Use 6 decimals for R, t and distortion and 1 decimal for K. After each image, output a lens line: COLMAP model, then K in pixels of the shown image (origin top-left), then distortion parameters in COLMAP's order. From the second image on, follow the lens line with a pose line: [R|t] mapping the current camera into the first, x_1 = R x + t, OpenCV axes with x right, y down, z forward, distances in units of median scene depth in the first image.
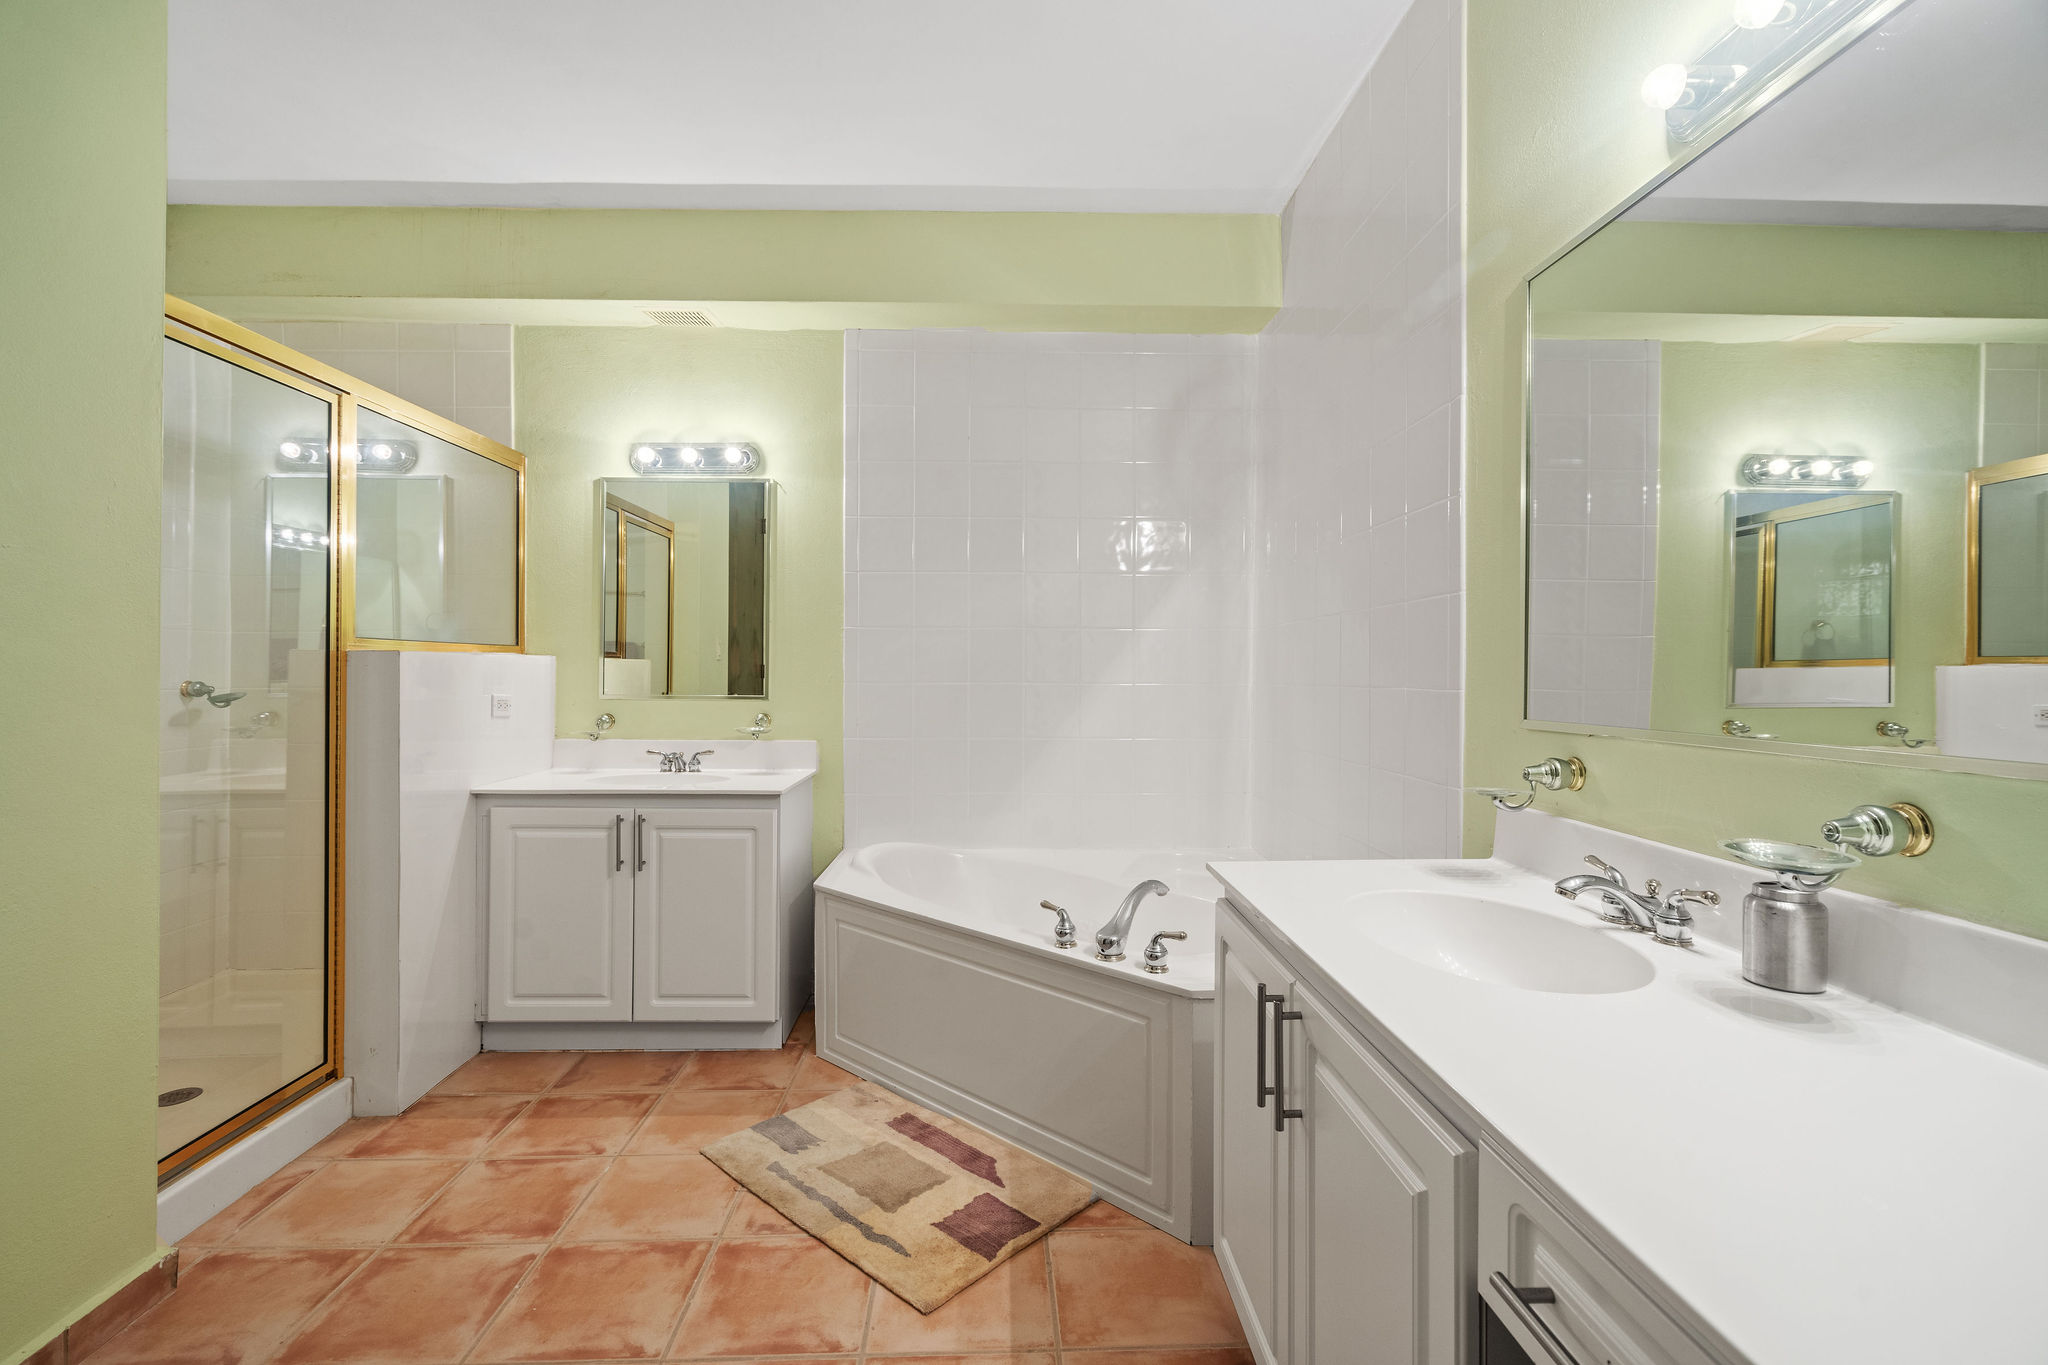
lens RADIAL K [[940.7, 0, 1020.5], [0, 940.7, 683.1], [0, 0, 1]] dist [0.000040, -0.000021]
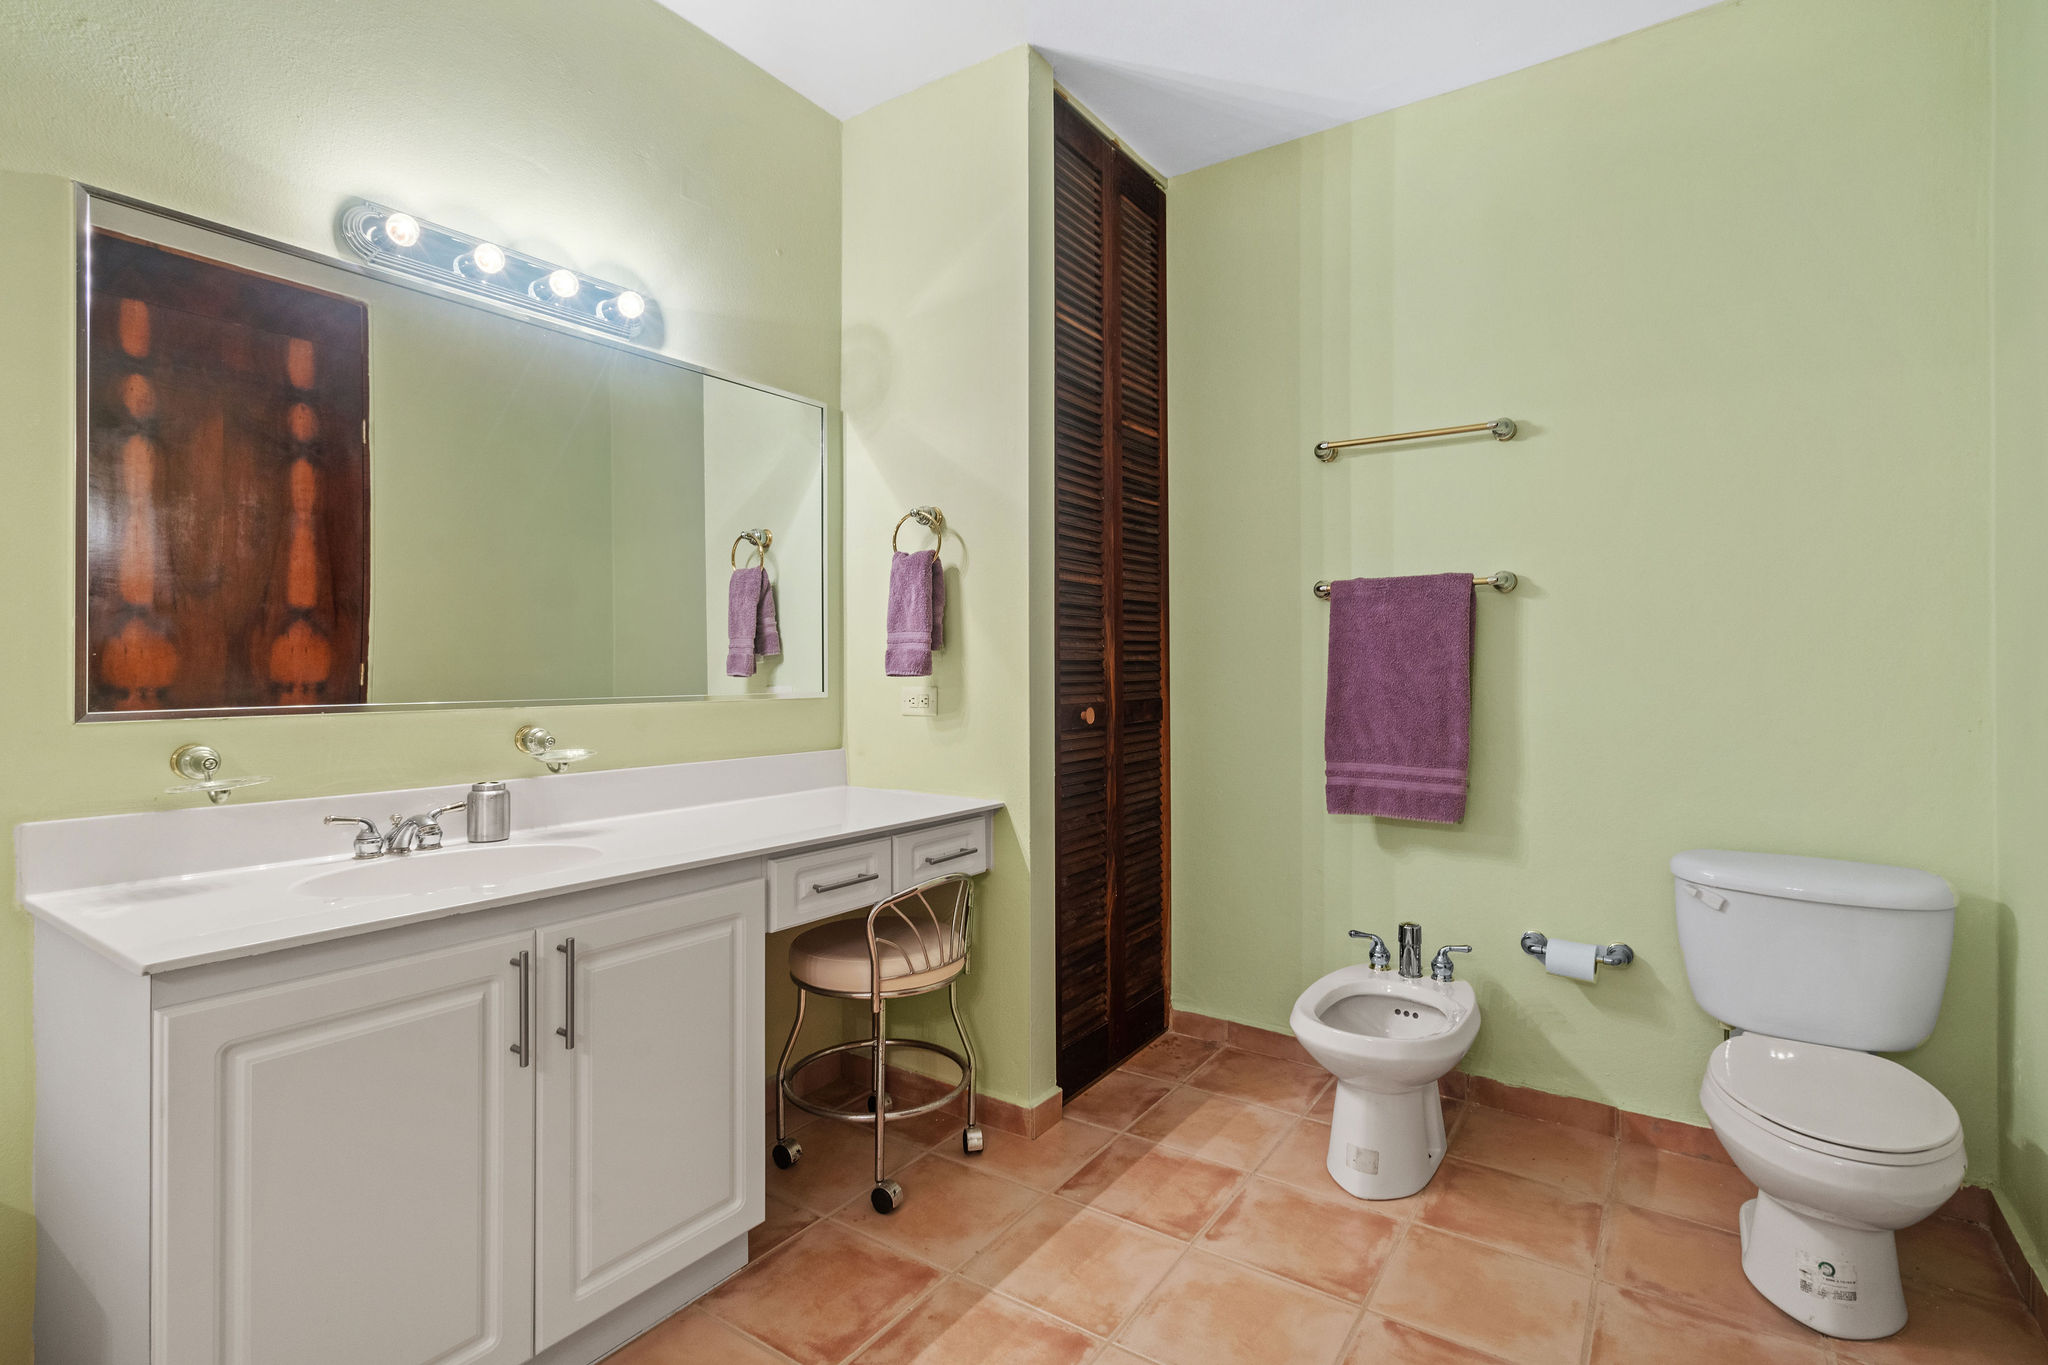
lens RADIAL K [[974.2, 0, 1023.0], [0, 974.2, 675.8], [0, 0, 1]] dist [-0.000502, -0.000038]
pose [[0.591664, -0.000028, 0.806185, -0.690578], [0.001503, 0.999998, -0.001069, -0.004149], [-0.806183, 0.001844, 0.591663, 0.475892]]
